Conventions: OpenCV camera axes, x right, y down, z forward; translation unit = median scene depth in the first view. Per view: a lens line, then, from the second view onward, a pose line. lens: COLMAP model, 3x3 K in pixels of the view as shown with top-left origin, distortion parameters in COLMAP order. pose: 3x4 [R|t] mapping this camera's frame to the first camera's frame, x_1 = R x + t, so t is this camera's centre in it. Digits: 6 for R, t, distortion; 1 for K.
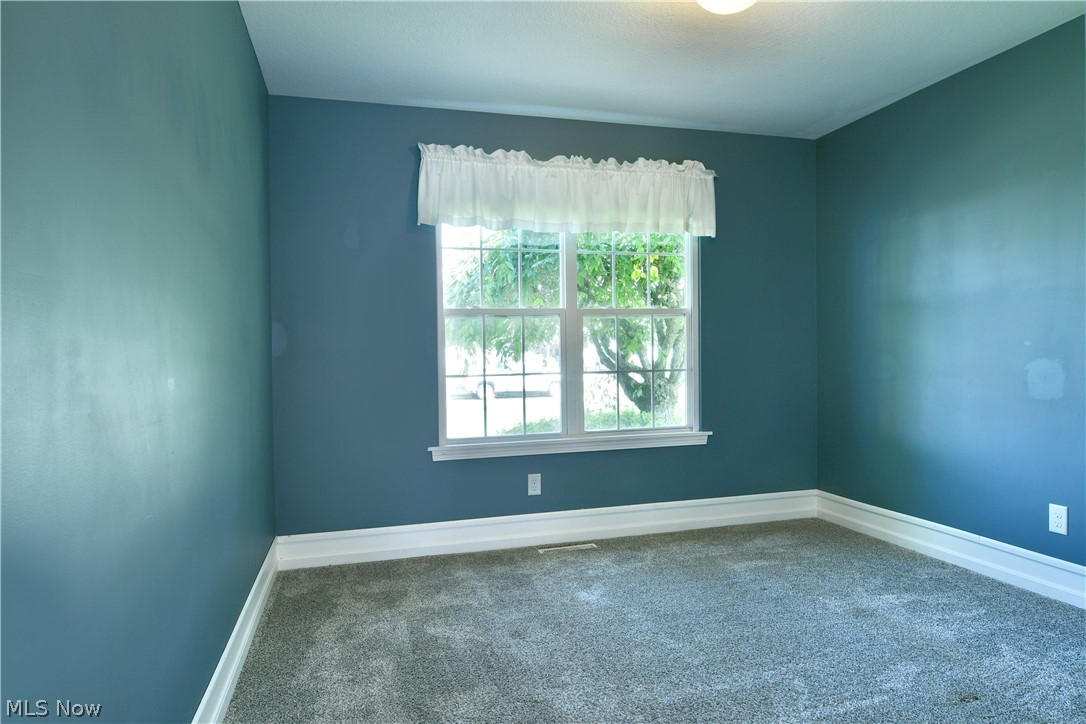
lens RADIAL K [[658.4, 0, 534.5], [0, 658.4, 347.9], [0, 0, 1]] dist [-0.015607, -0.003036]
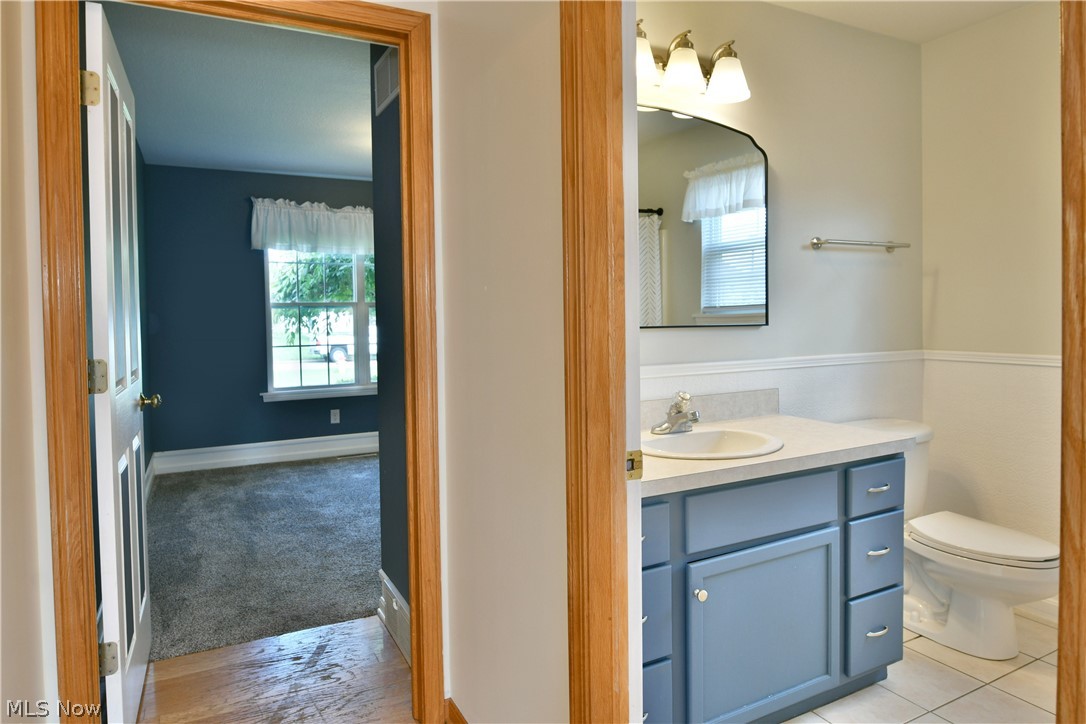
lens RADIAL K [[652.2, 0, 543.2], [0, 652.2, 333.7], [0, 0, 1]] dist [-0.000005, -0.001864]
pose [[0.975592, -0.001799, 0.219584, 0.151384], [-0.006104, 0.999358, 0.035308, -0.047071], [-0.219507, -0.035786, 0.974954, -0.636650]]
